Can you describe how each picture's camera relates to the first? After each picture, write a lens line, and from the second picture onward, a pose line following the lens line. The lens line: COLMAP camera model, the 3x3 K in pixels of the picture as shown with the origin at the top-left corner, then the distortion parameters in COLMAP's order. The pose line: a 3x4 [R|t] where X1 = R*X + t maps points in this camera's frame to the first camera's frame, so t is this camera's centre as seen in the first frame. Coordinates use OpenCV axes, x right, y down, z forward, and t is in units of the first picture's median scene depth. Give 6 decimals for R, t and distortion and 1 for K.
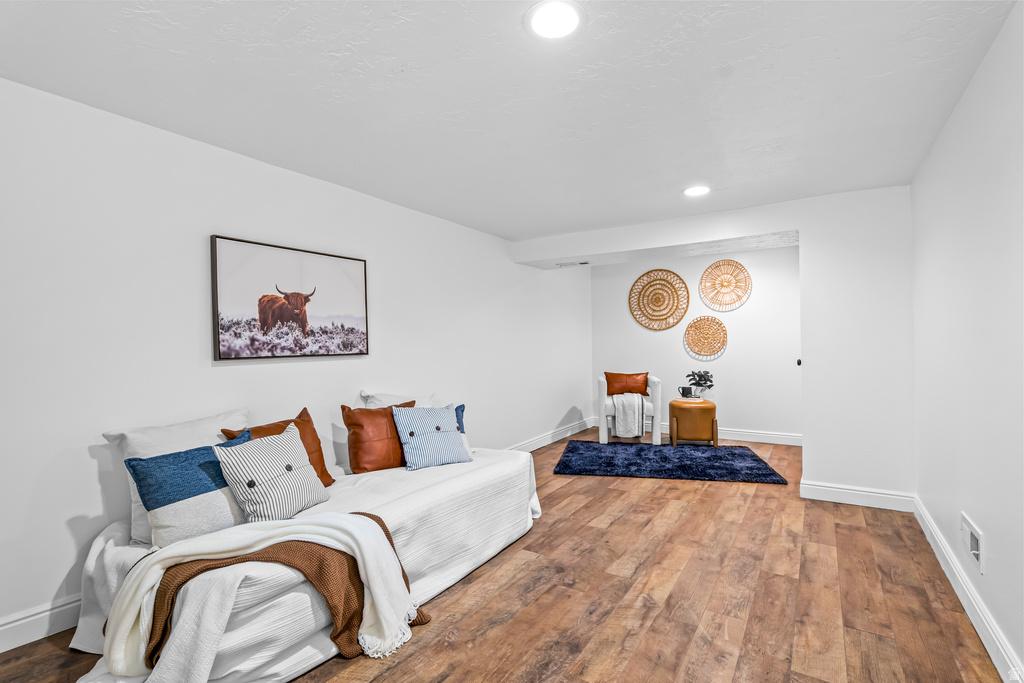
lens RADIAL K [[471.5, 0, 512.0], [0, 471.5, 341.5], [0, 0, 1]] dist [-0.018461, 0.001050]
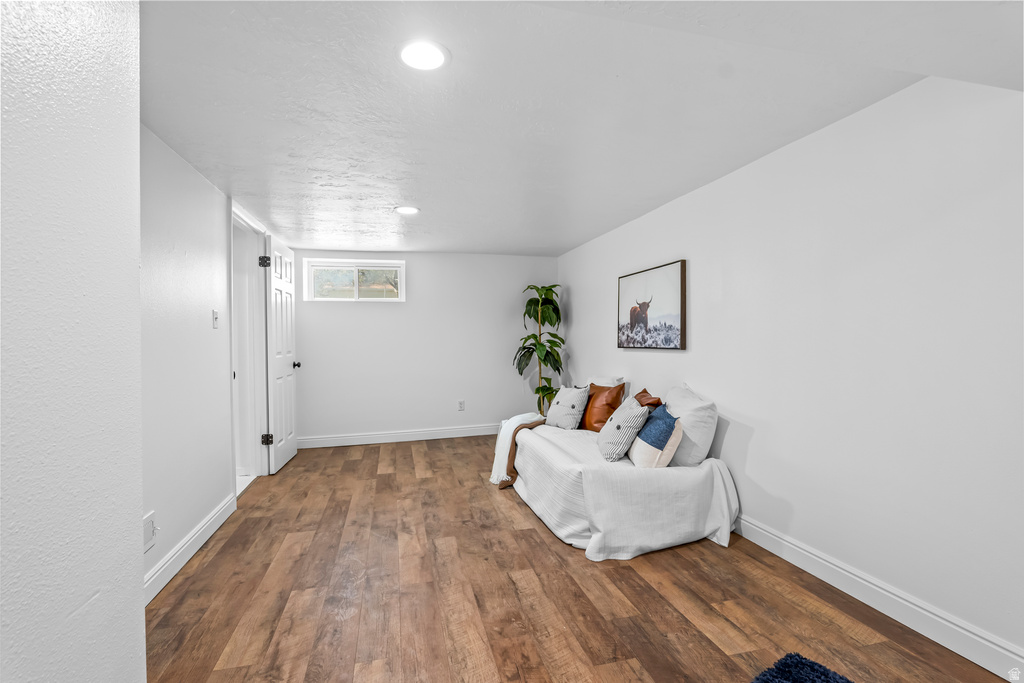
lens RADIAL K [[471.5, 0, 512.0], [0, 471.5, 341.5], [0, 0, 1]] dist [-0.018461, 0.001050]
pose [[-0.676923, 0.024031, -0.735661, 0.880540], [0.024100, 0.999655, 0.010479, -0.012250], [0.735659, -0.010636, -0.677269, 1.751336]]
